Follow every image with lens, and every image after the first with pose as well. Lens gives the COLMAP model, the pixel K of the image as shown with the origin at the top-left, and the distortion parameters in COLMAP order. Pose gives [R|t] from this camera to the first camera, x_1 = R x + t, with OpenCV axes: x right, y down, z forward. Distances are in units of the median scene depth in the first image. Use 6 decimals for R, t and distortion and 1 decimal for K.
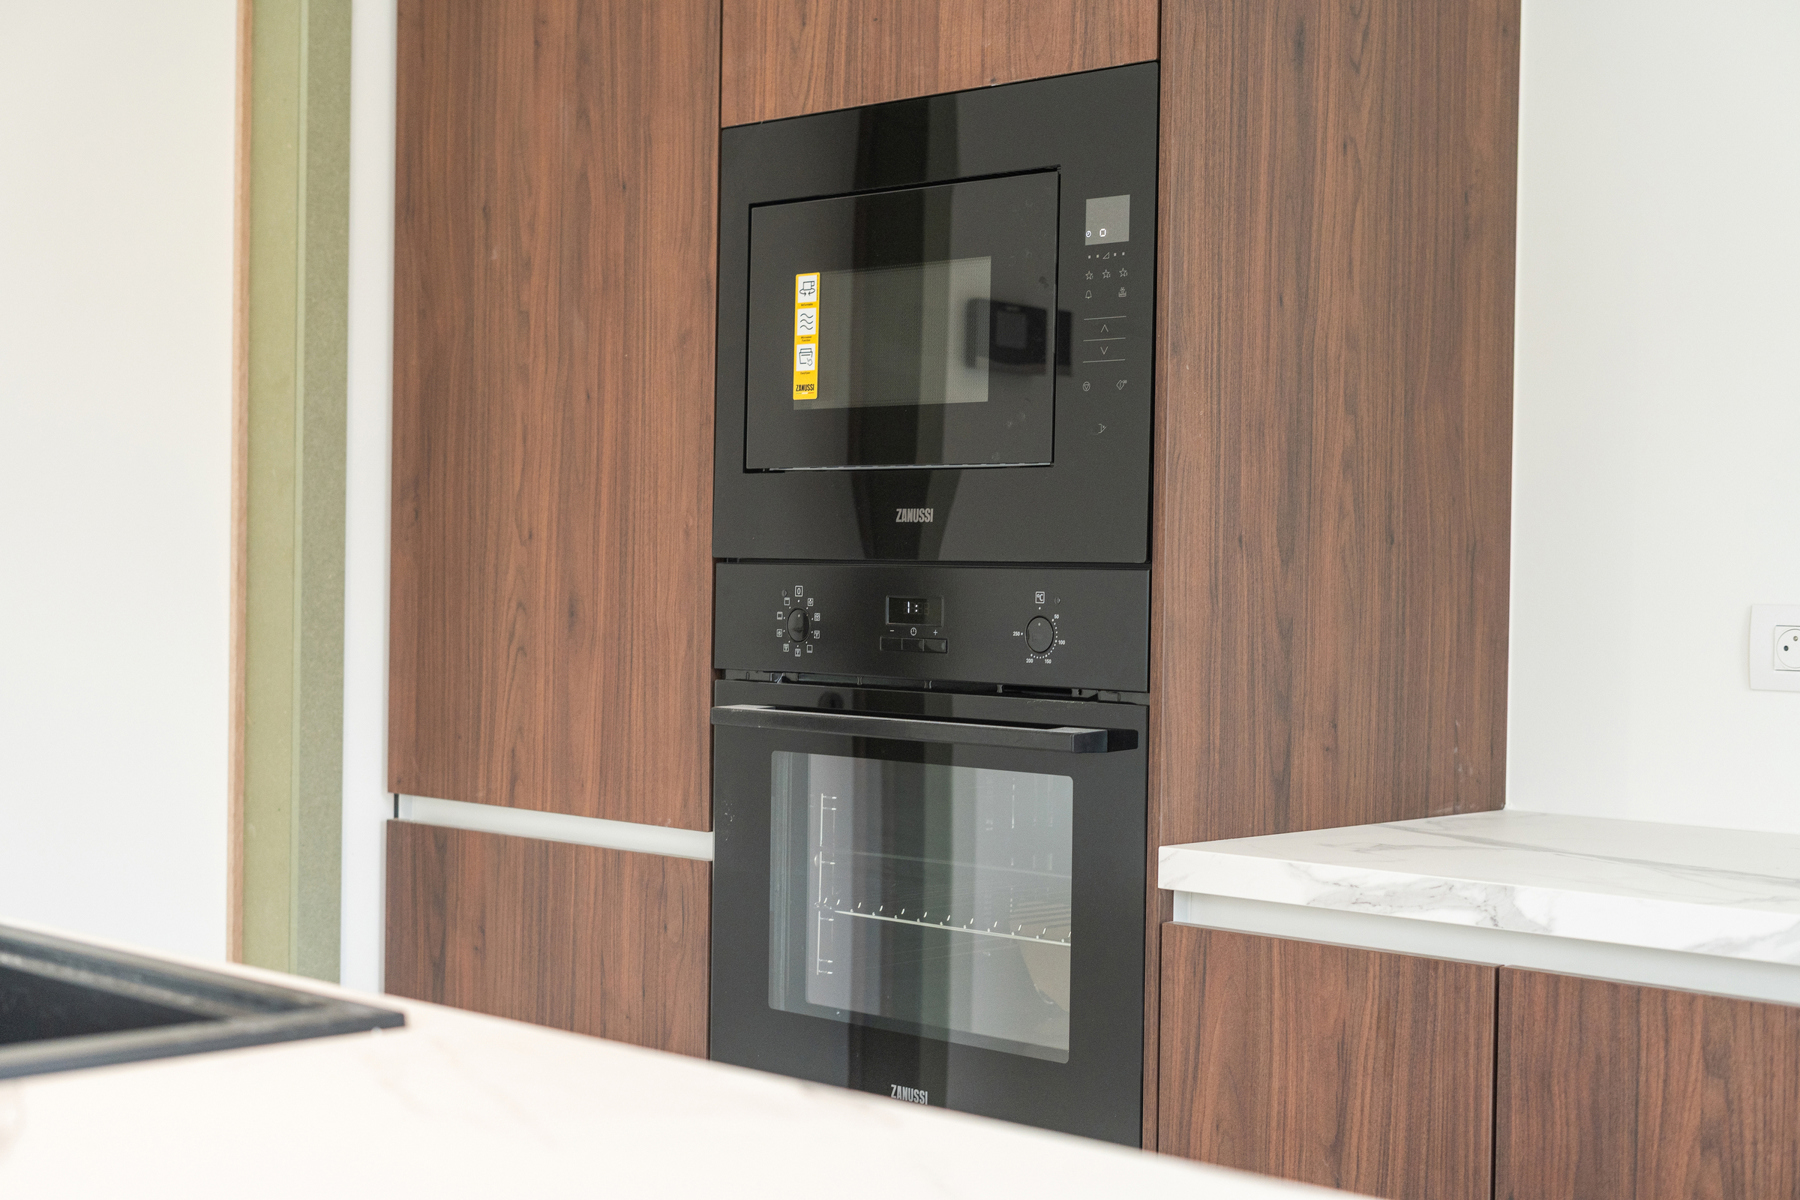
lens RADIAL K [[2641.9, 0, 900.3], [0, 2641.9, 606.4], [0, 0, 1]] dist [0.009564, 0.000000]
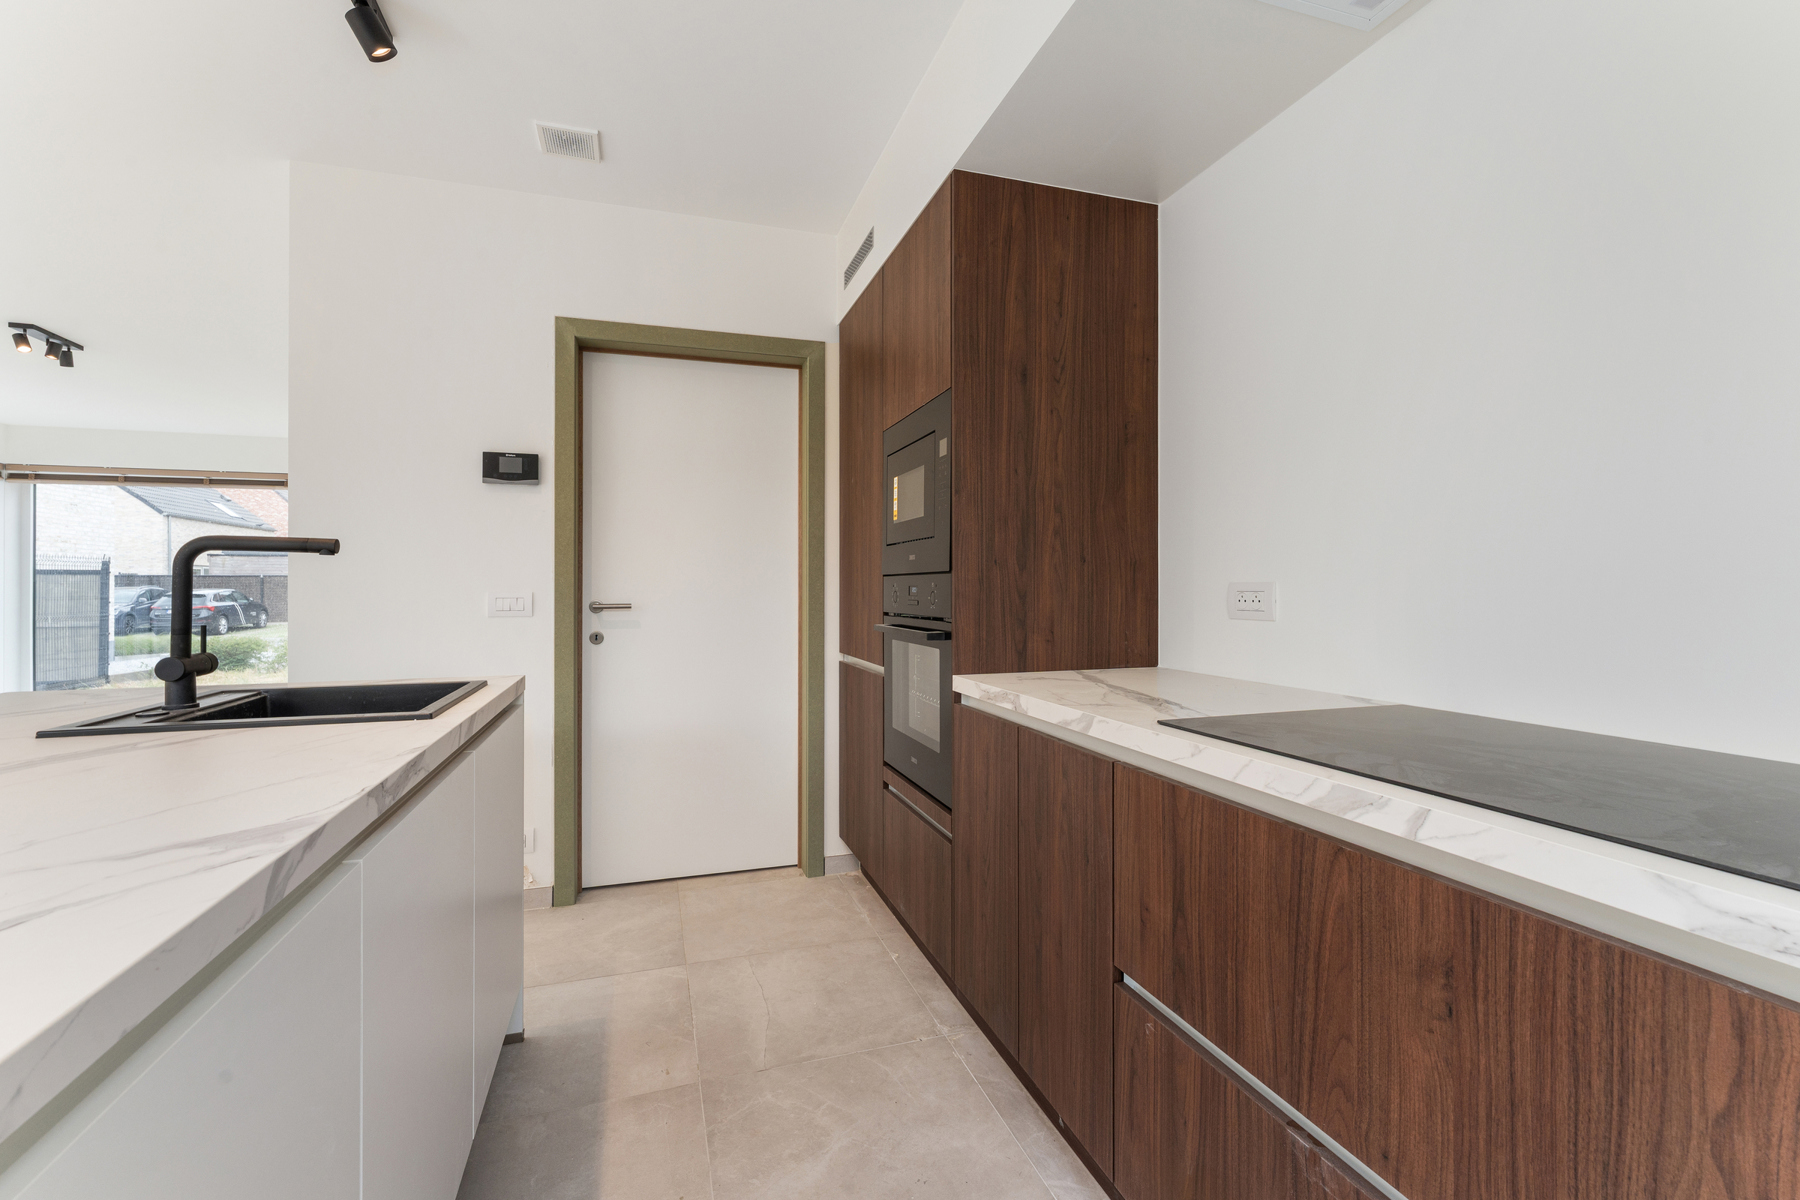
lens RADIAL K [[787.3, 0, 903.6], [0, 787.3, 586.2], [0, 0, 1]] dist [0.001192, 0.000055]
pose [[0.884603, -0.018555, -0.465975, 0.397166], [0.009124, 0.999705, -0.022489, 0.015935], [0.466255, 0.015642, 0.884512, 0.240270]]
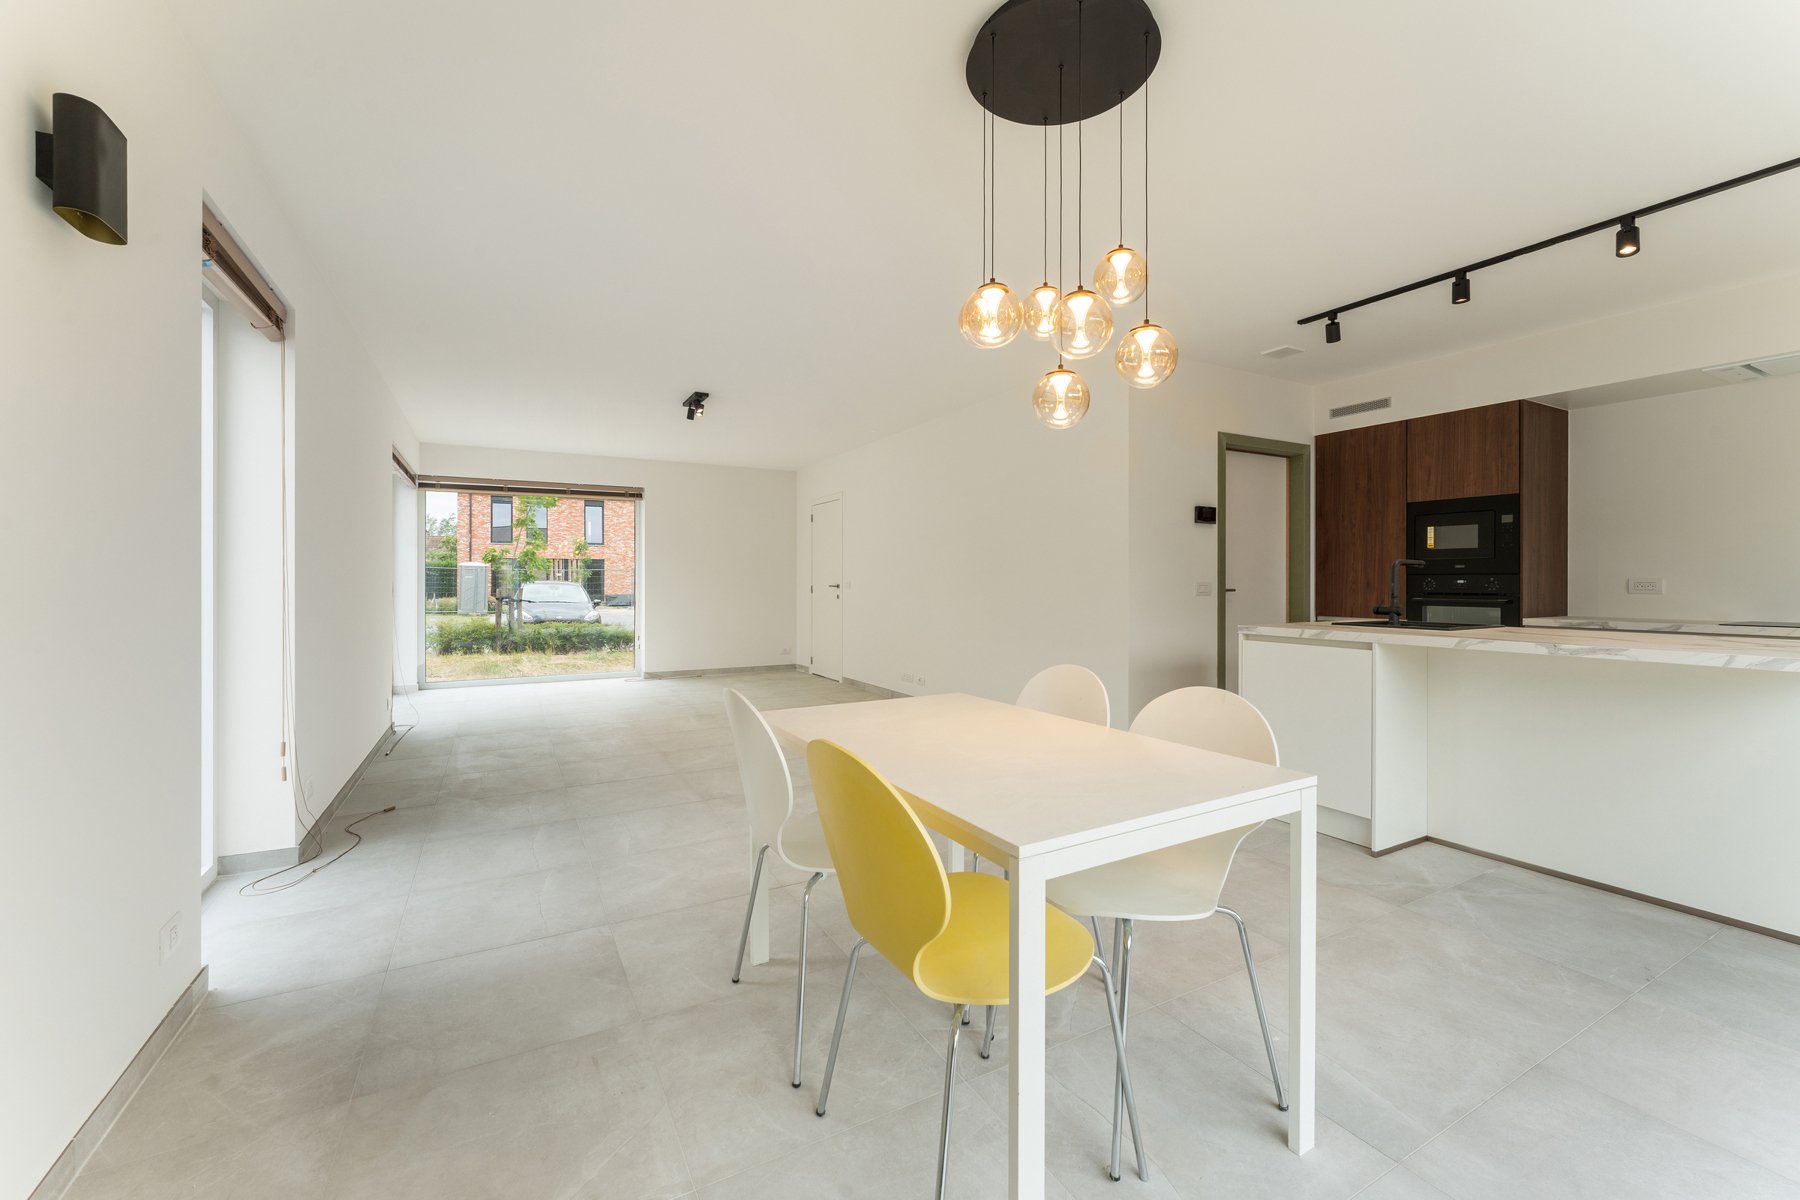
lens RADIAL K [[734.3, 0, 896.3], [0, 734.3, 585.4], [0, 0, 1]] dist [-0.002291, -0.000282]
pose [[0.952869, -0.012011, -0.303144, -0.722817], [0.008268, 0.999873, -0.013629, 0.021866], [0.303269, 0.010481, 0.952847, -1.013892]]
